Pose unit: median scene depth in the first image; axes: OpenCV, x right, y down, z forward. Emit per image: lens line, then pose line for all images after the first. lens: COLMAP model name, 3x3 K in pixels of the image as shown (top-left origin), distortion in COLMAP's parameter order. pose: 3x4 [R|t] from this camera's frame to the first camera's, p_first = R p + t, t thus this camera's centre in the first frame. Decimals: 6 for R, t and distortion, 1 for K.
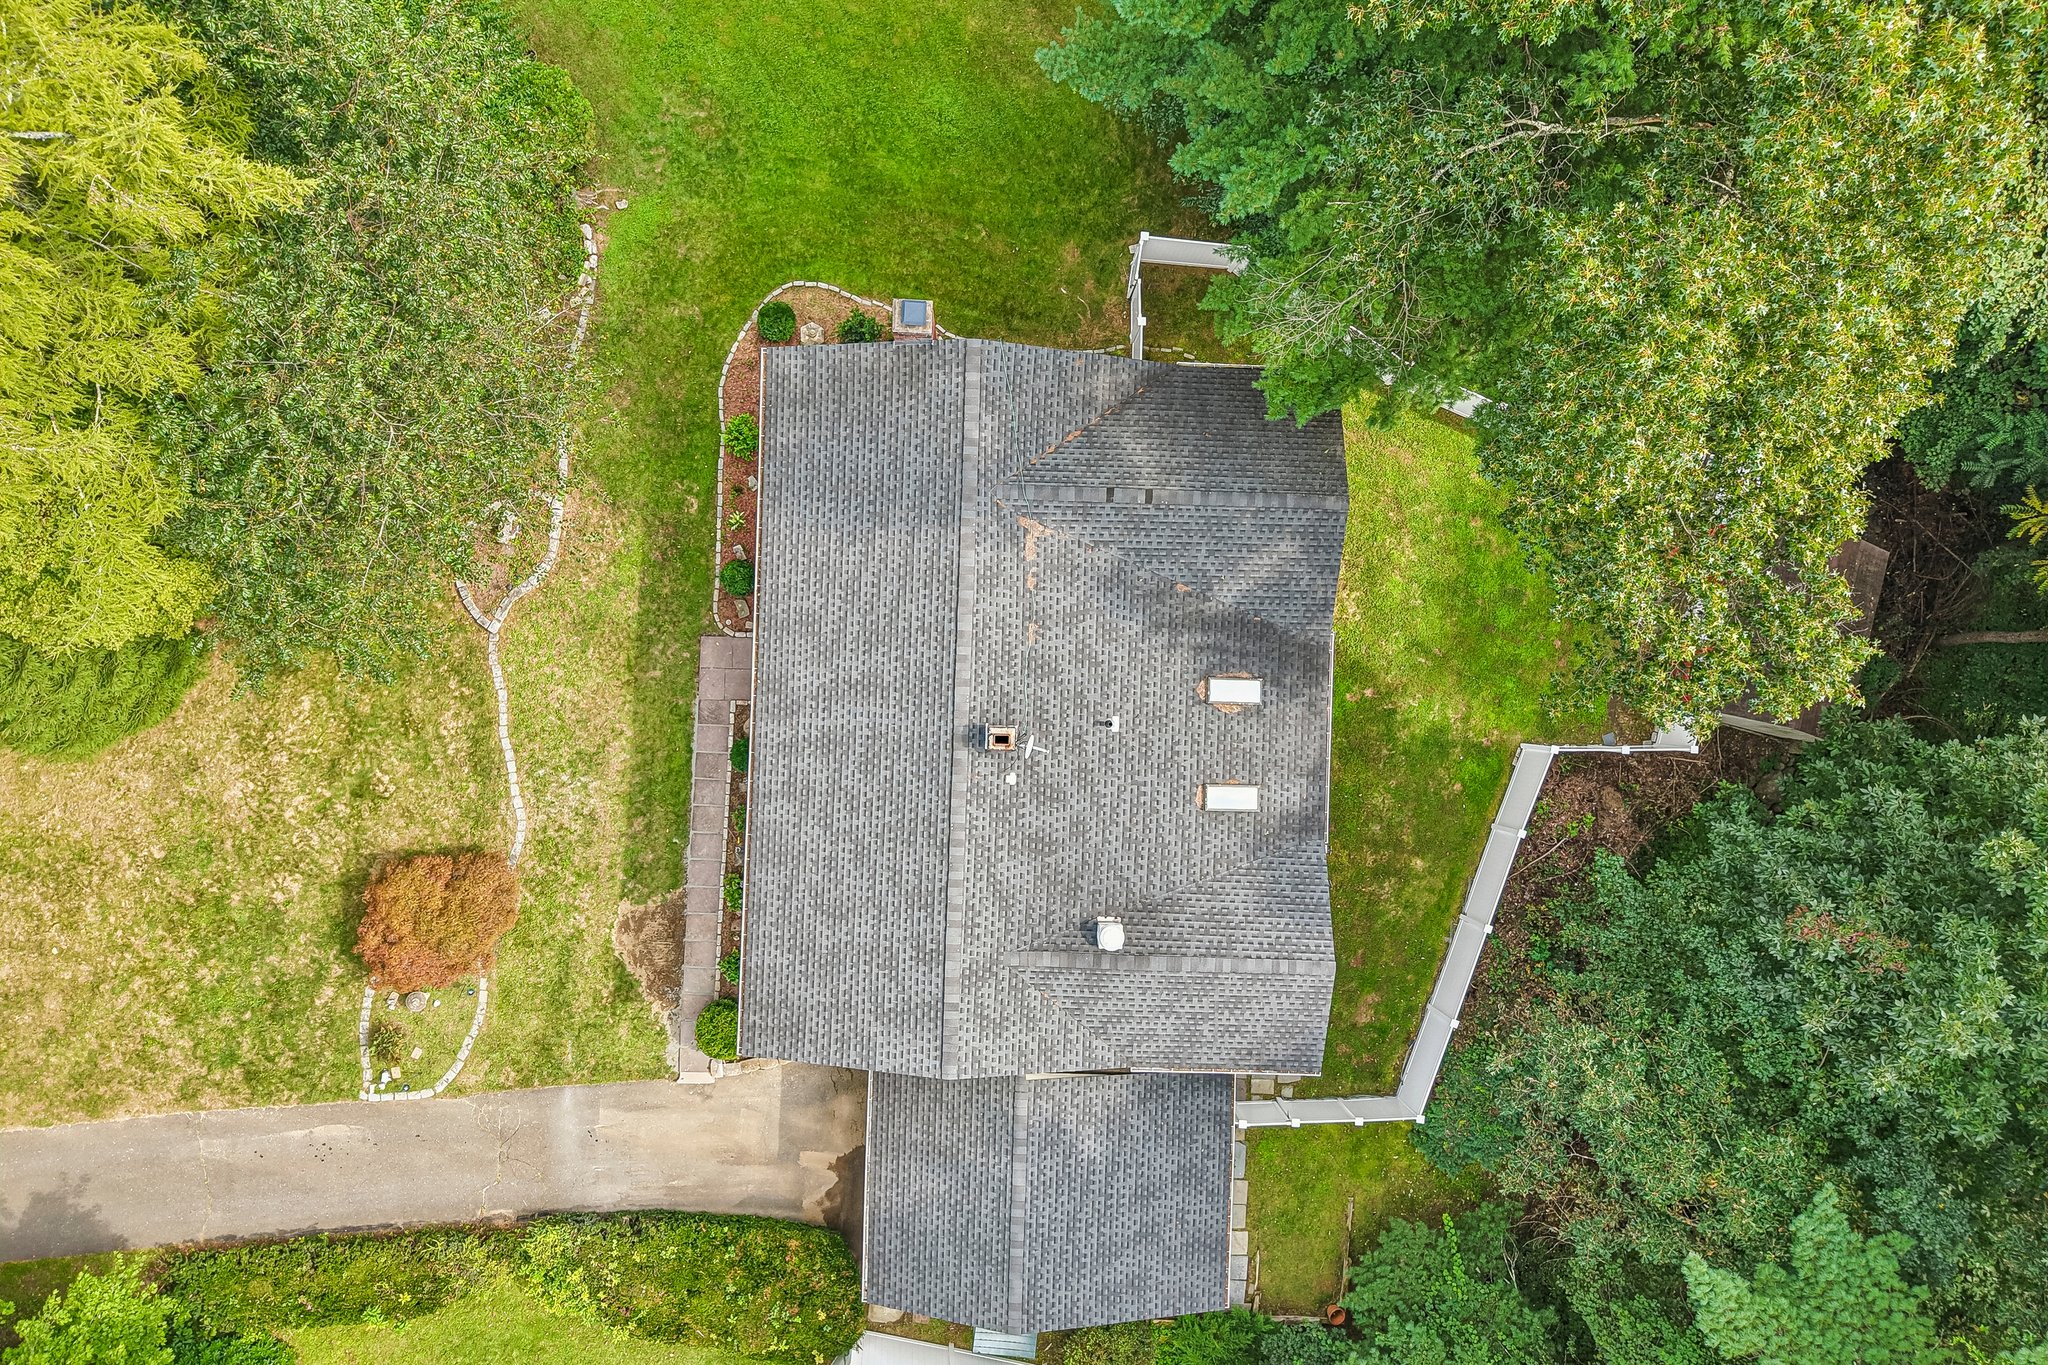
lens RADIAL K [[1368.7, 0, 1025.4], [0, 1368.7, 686.6], [0, 0, 1]] dist [0.031442, -0.030660]
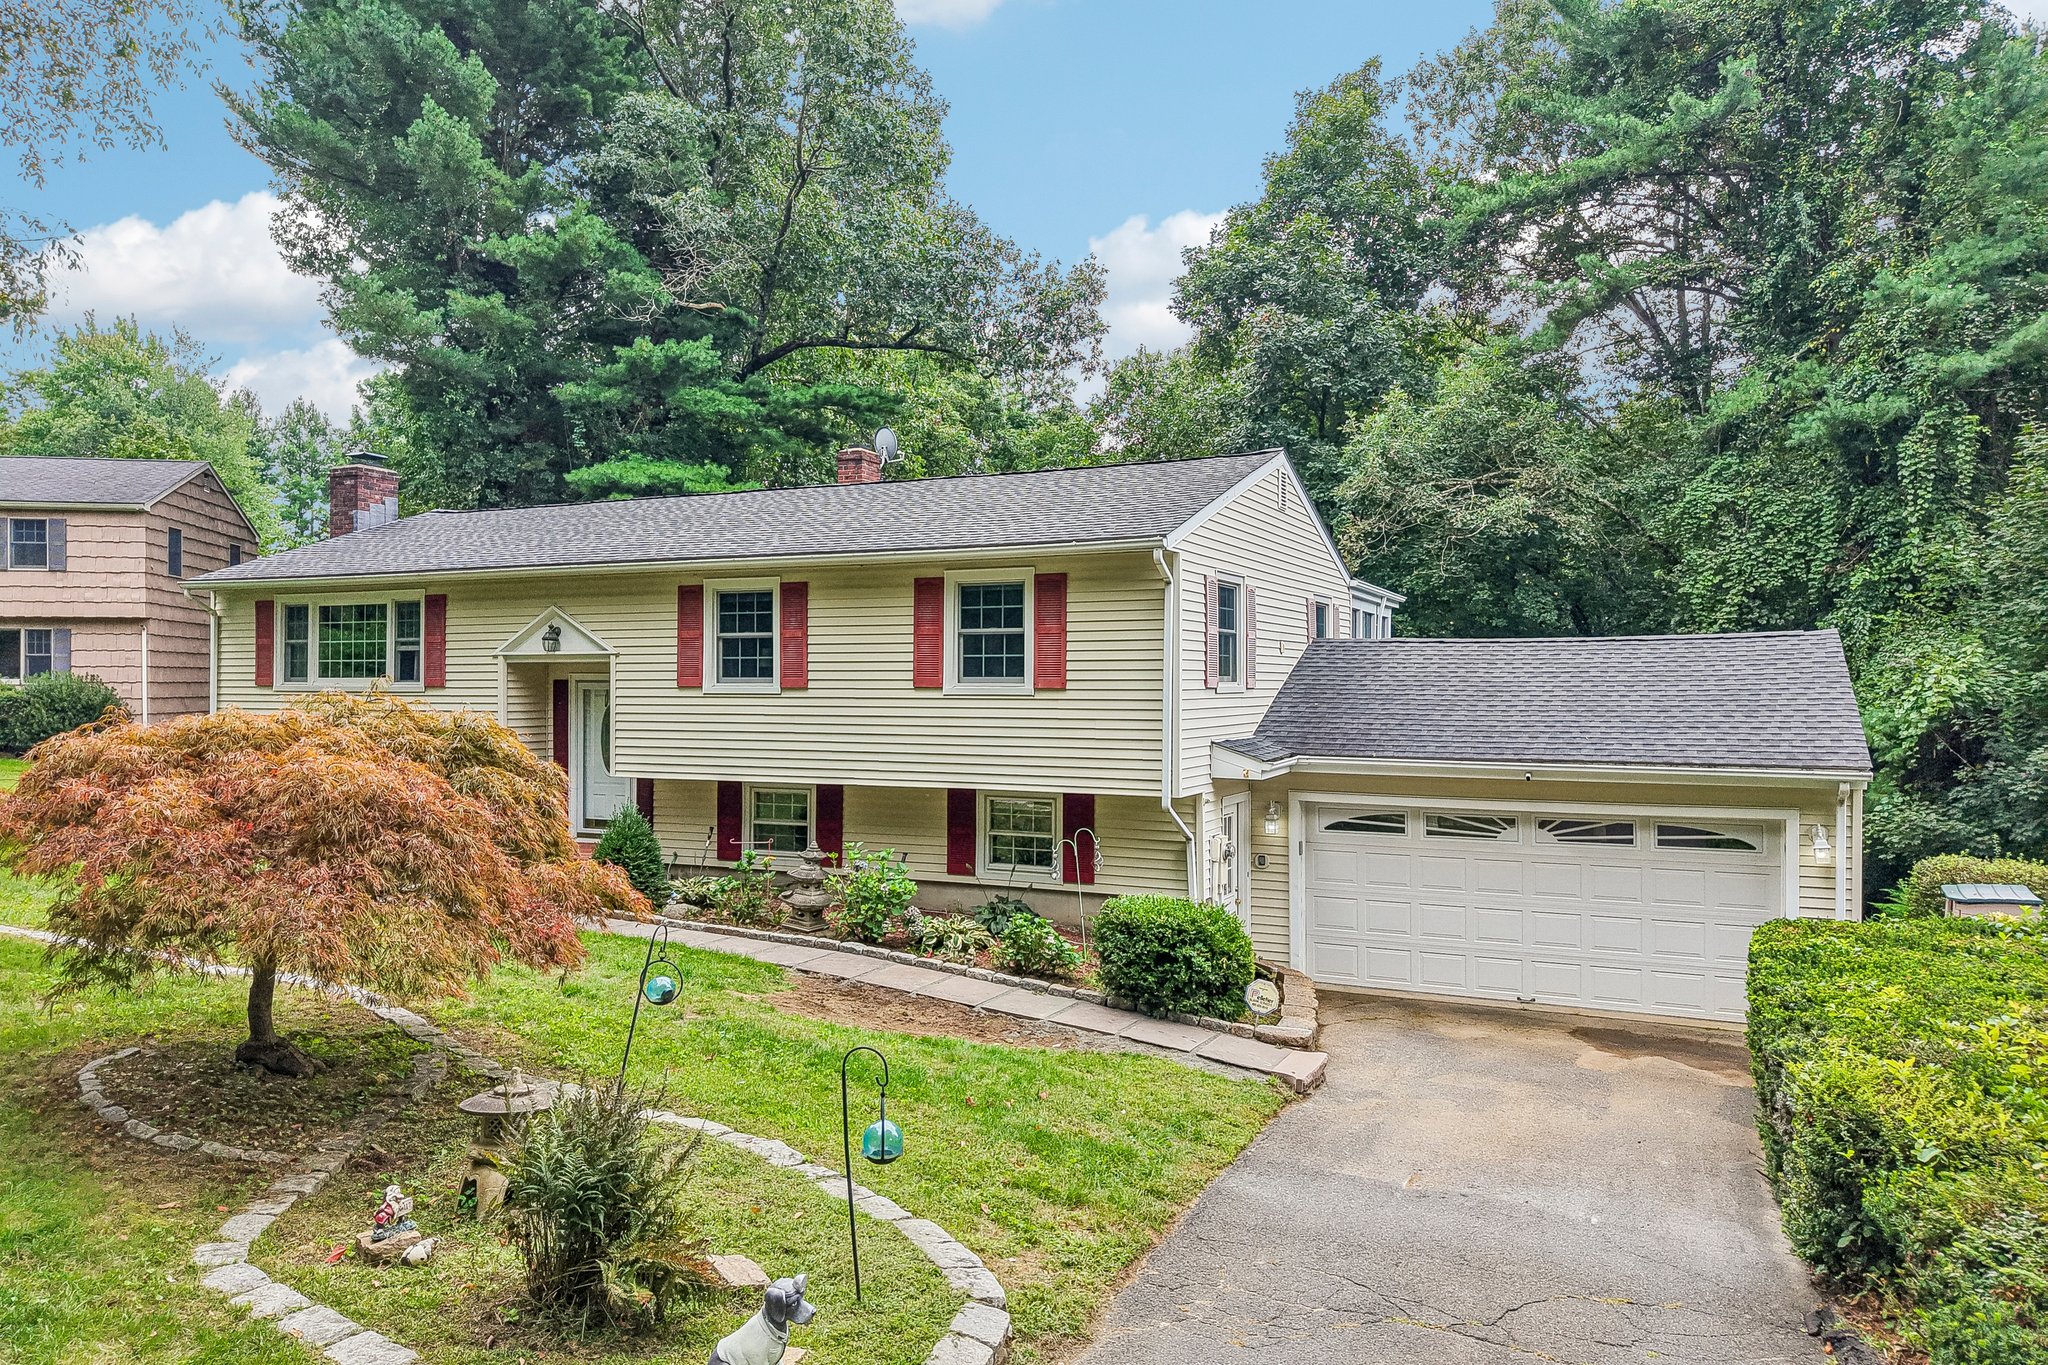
lens RADIAL K [[1368.7, 0, 1025.4], [0, 1368.7, 686.6], [0, 0, 1]] dist [0.031442, -0.030660]
pose [[0.402577, -0.031691, 0.914837, -0.583364], [0.915385, 0.015359, -0.402286, 0.367253], [-0.001303, 0.999380, 0.035192, 0.929451]]
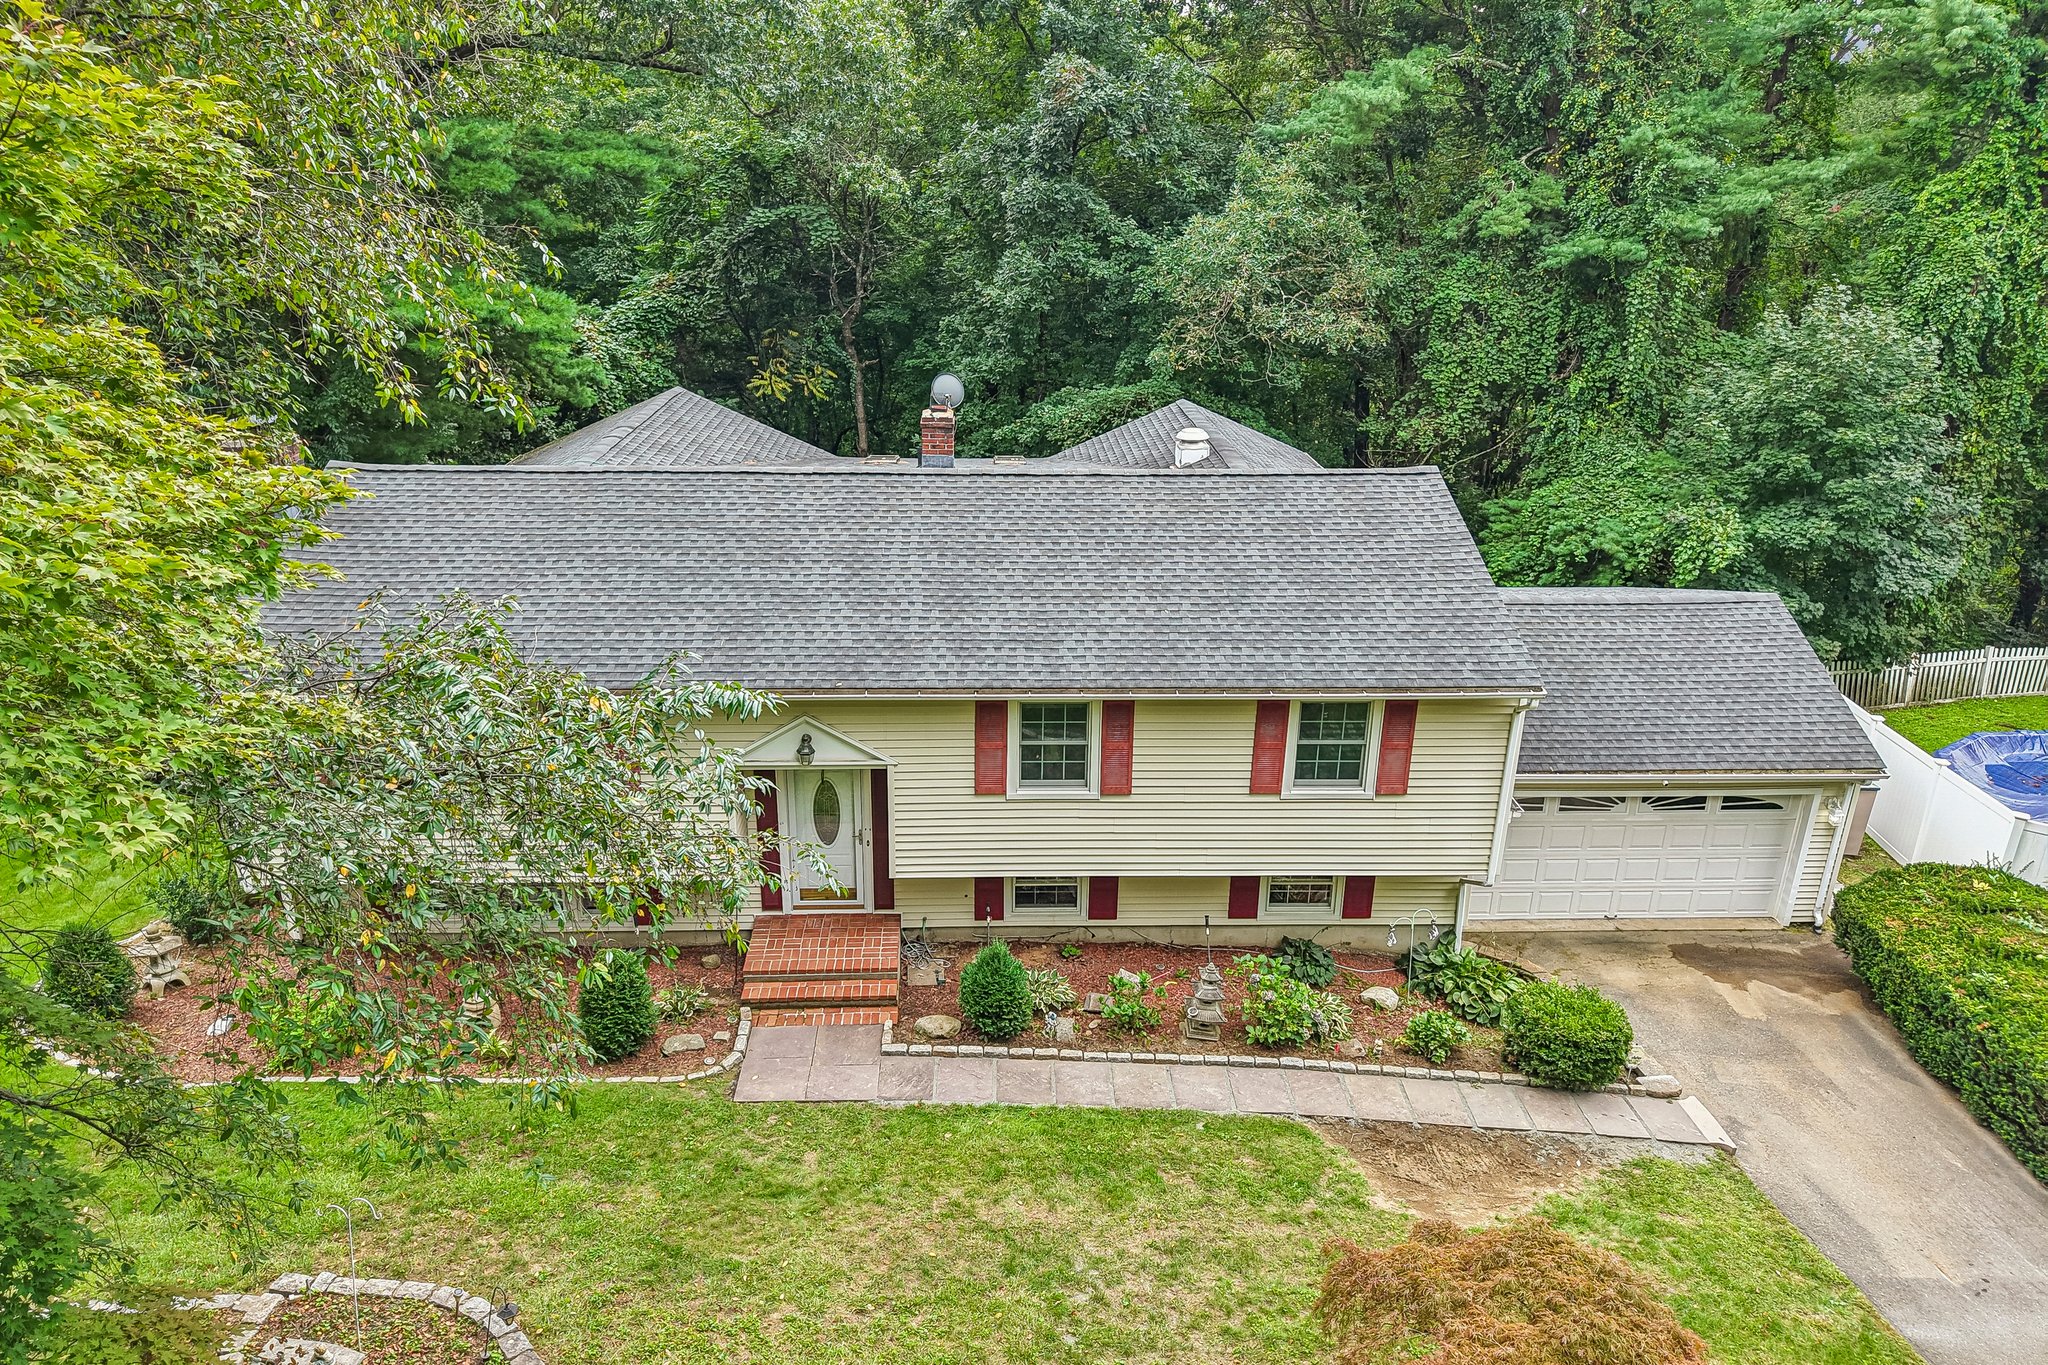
lens RADIAL K [[1377.9, 0, 1027.9], [0, 1377.9, 680.6], [0, 0, 1]] dist [0.036183, -0.044663]
pose [[-0.067036, -0.389059, 0.918771, -0.613543], [0.997376, -0.000916, 0.072383, 0.026211], [-0.027319, 0.921213, 0.388099, 0.714339]]
